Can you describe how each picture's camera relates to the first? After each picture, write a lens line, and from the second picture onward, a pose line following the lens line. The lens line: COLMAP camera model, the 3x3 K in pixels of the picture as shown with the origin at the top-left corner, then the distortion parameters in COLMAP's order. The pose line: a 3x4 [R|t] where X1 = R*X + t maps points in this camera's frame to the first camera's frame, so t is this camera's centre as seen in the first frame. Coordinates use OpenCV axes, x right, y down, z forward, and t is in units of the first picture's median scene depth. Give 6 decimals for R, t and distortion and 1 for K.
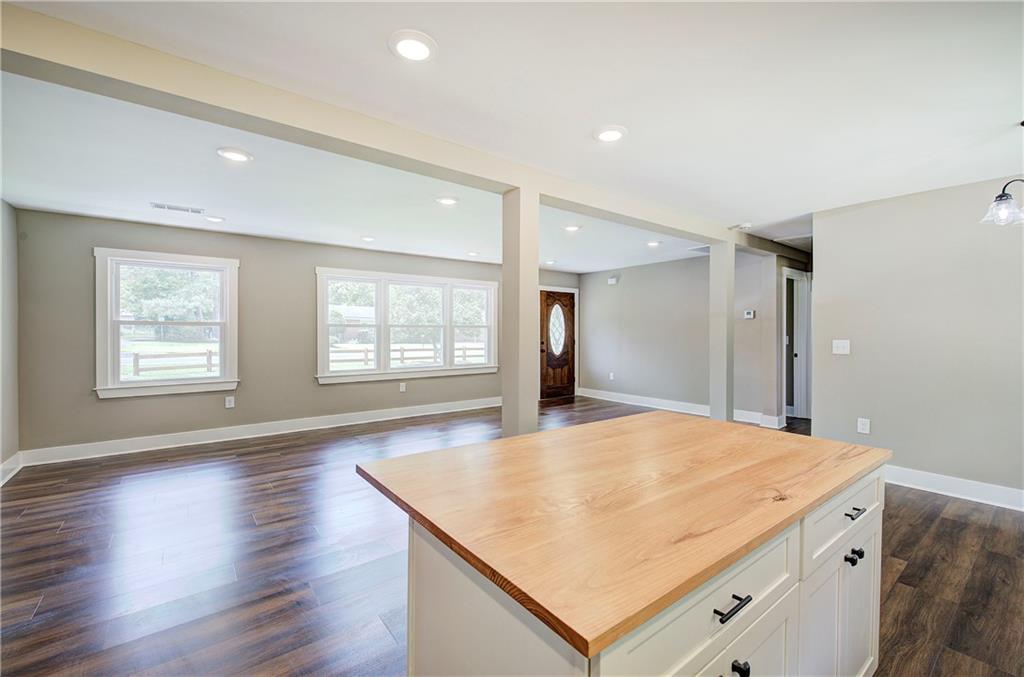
lens RADIAL K [[436.7, 0, 512.8], [0, 436.7, 335.7], [0, 0, 1]] dist [0.001192, 0.000913]
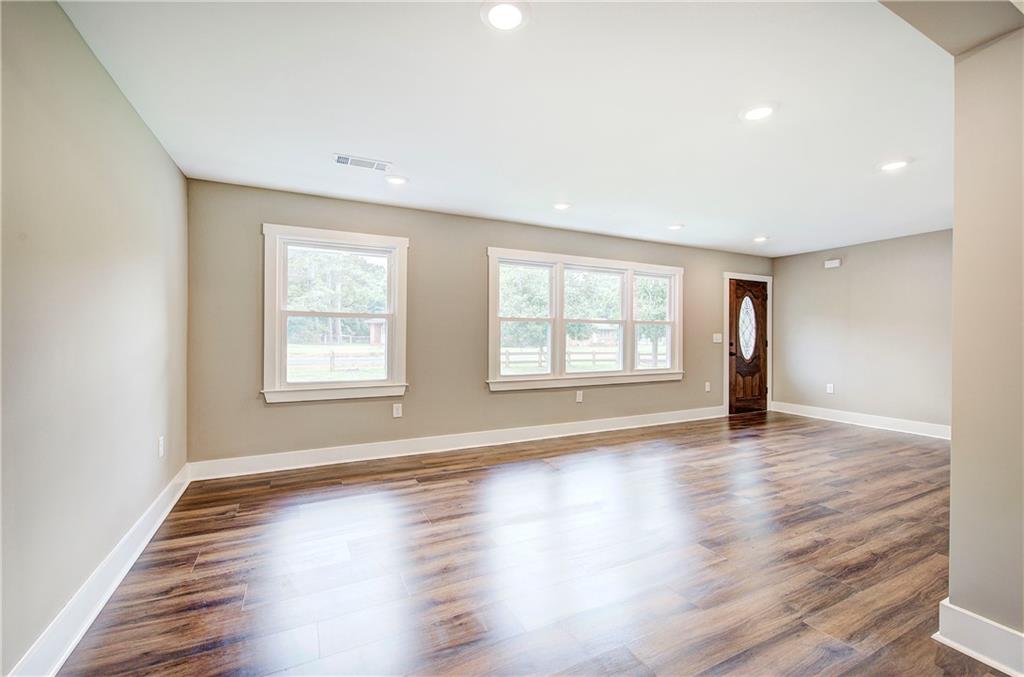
lens RADIAL K [[436.7, 0, 513.6], [0, 436.7, 336.7], [0, 0, 1]] dist [0.001192, 0.000913]
pose [[0.981987, 0.002548, -0.188931, -0.172766], [-0.004202, 0.999956, -0.008354, 0.011383], [0.188901, 0.008997, 0.981955, 0.142216]]
